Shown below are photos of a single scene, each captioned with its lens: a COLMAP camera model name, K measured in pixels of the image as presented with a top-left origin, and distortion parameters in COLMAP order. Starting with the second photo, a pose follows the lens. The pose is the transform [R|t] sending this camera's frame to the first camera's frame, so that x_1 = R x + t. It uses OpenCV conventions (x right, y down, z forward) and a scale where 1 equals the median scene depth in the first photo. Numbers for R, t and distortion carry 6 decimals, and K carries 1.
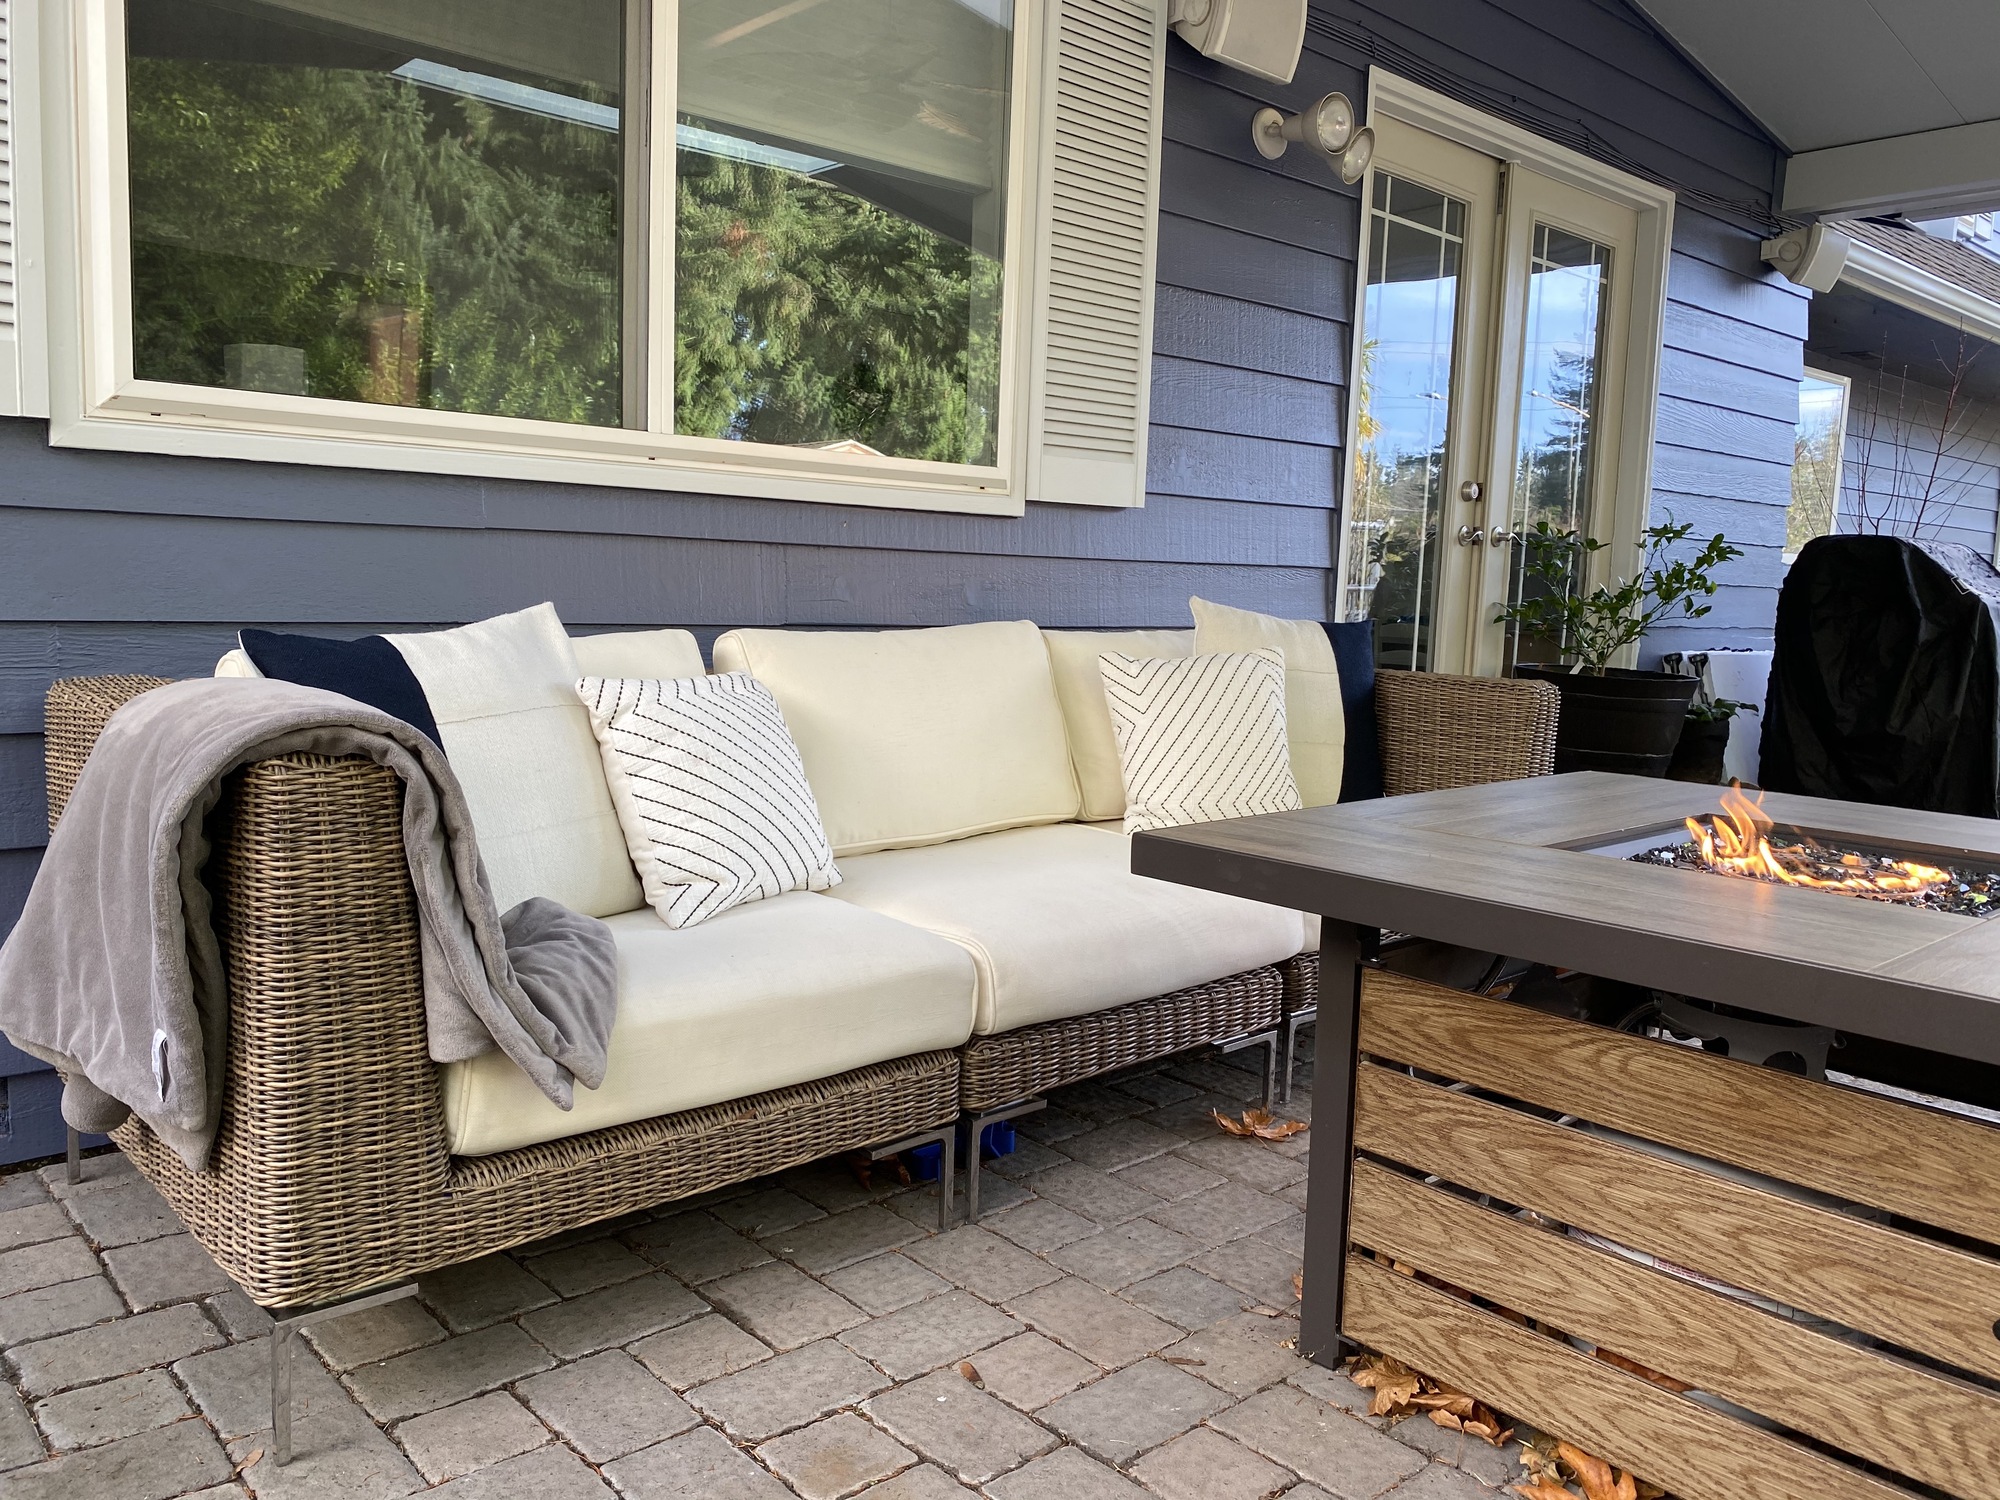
lens RADIAL K [[1512.2, 0, 1000.0], [0, 1512.2, 750.0], [0, 0, 1]] dist [0.027691, -0.036705]
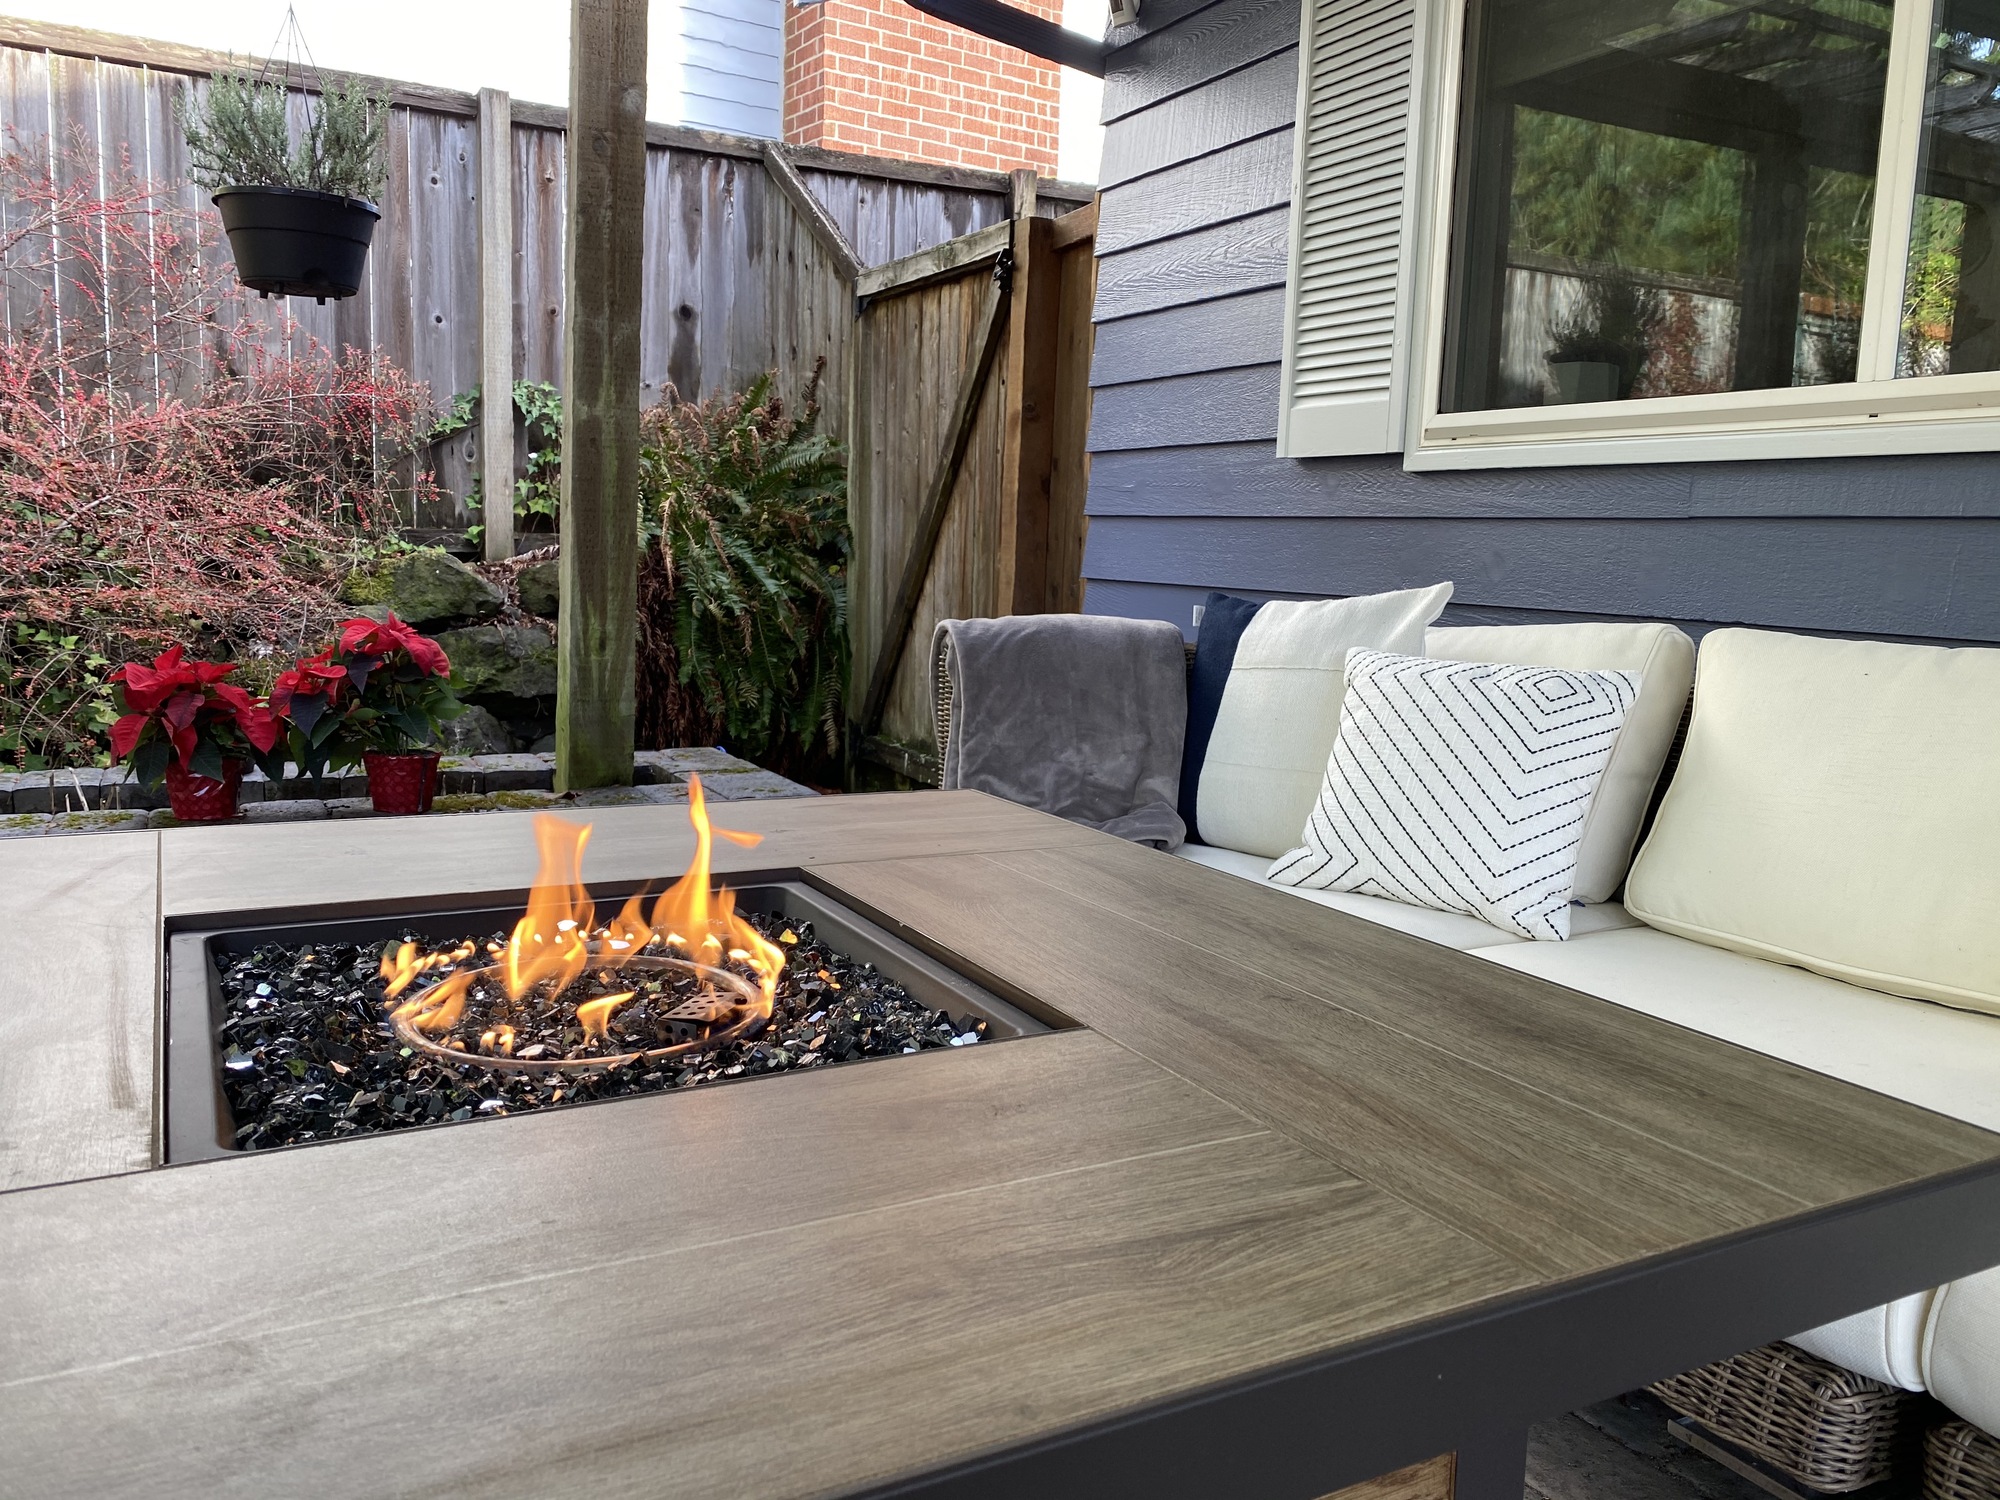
lens RADIAL K [[1537.1, 0, 1000.0], [0, 1537.1, 750.0], [0, 0, 1]] dist [0.005826, -0.008337]
pose [[-0.237836, 0.087421, -0.967363, 0.805507], [-0.155170, 0.979731, 0.126689, -0.072516], [0.958831, 0.180237, -0.219450, 0.983072]]
